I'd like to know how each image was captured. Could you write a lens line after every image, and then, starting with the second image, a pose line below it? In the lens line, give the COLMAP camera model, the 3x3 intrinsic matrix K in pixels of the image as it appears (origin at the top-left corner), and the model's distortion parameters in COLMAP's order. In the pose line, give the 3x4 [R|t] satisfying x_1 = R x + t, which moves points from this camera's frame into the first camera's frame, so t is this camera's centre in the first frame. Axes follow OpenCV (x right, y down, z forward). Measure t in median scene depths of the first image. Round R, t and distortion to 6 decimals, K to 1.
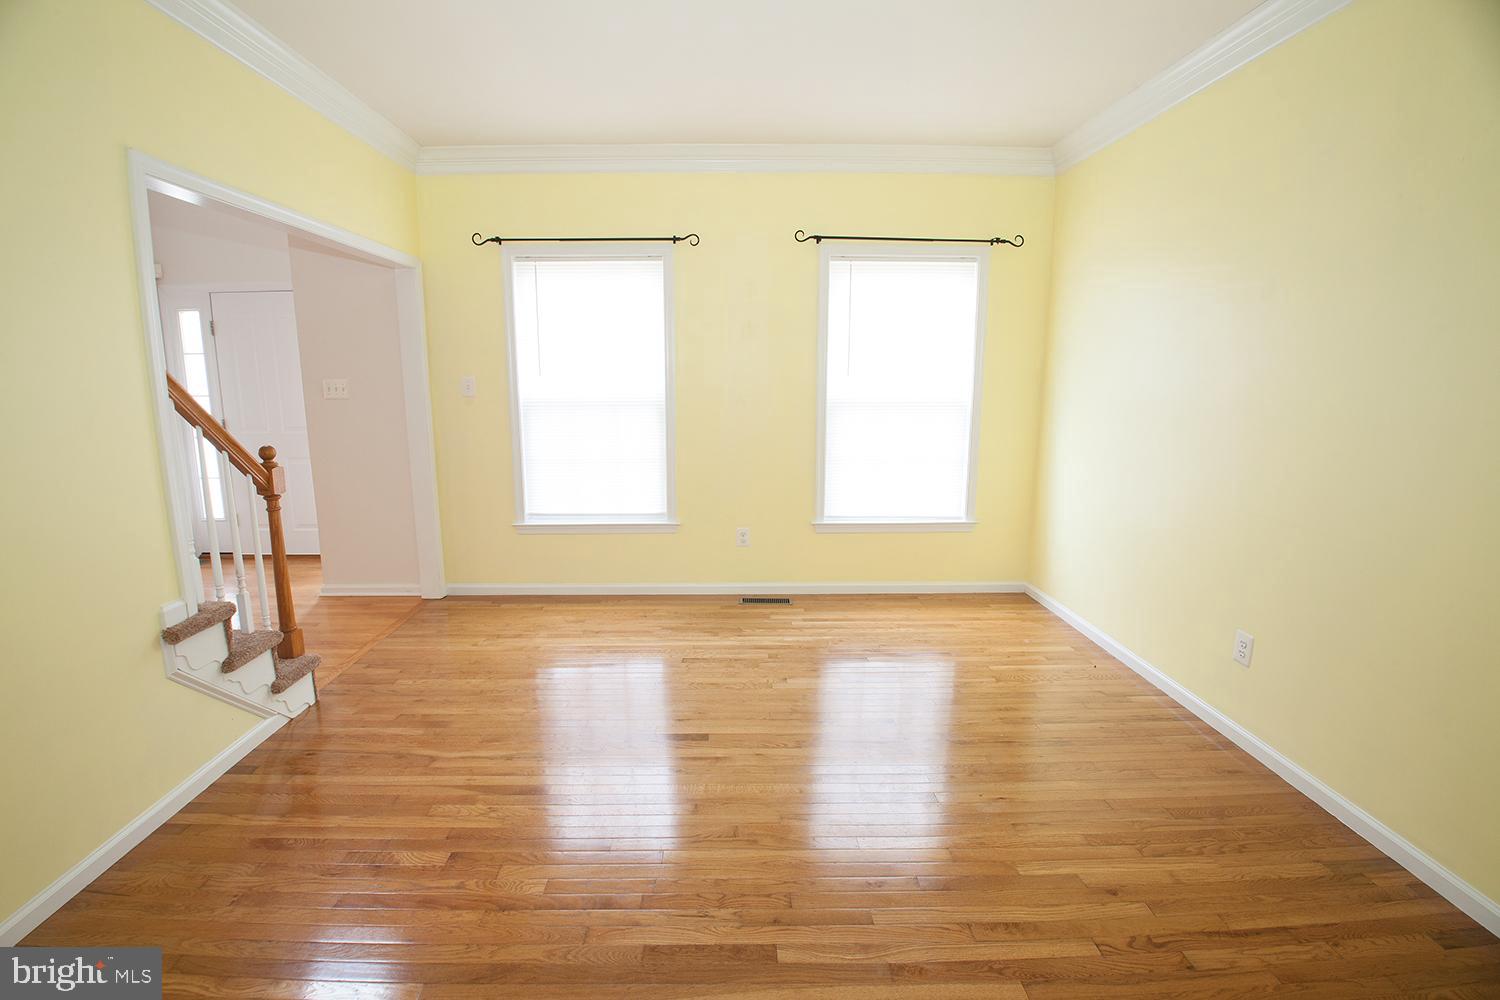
lens RADIAL K [[702.0, 0, 737.3], [0, 702.0, 496.4], [0, 0, 1]] dist [-0.023520, -0.000254]
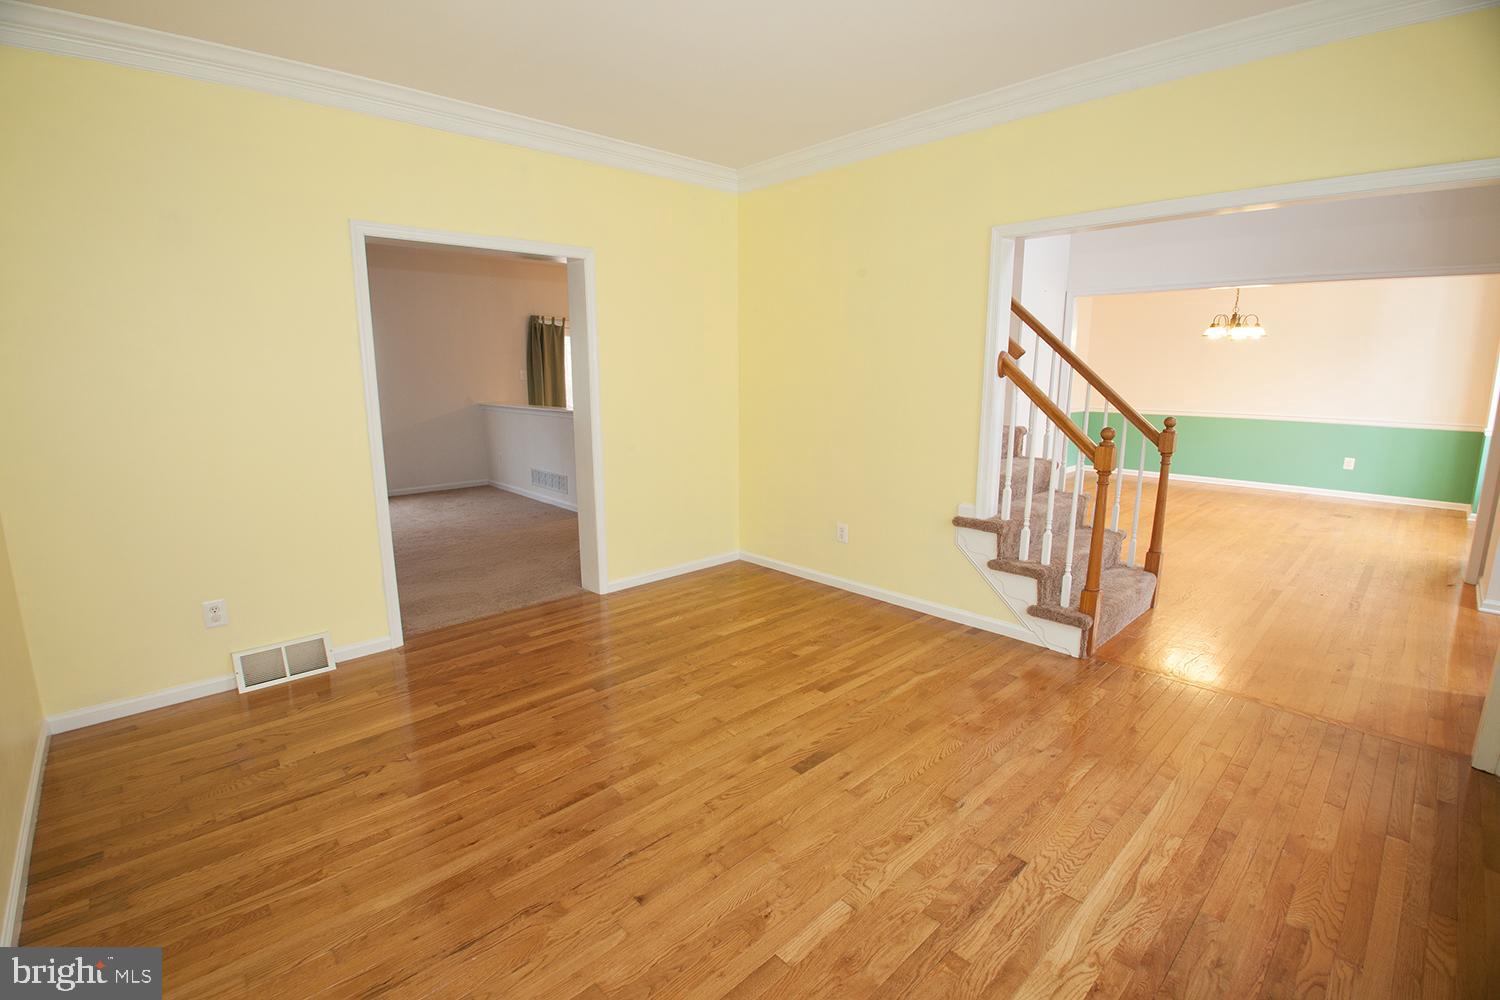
lens RADIAL K [[702.0, 0, 737.7], [0, 702.0, 499.3], [0, 0, 1]] dist [-0.023520, -0.000254]
pose [[-0.749617, 0.126464, -0.649678, 0.607759], [-0.111892, 0.943235, 0.312712, -0.286215], [0.652345, 0.307108, -0.692915, 1.594780]]
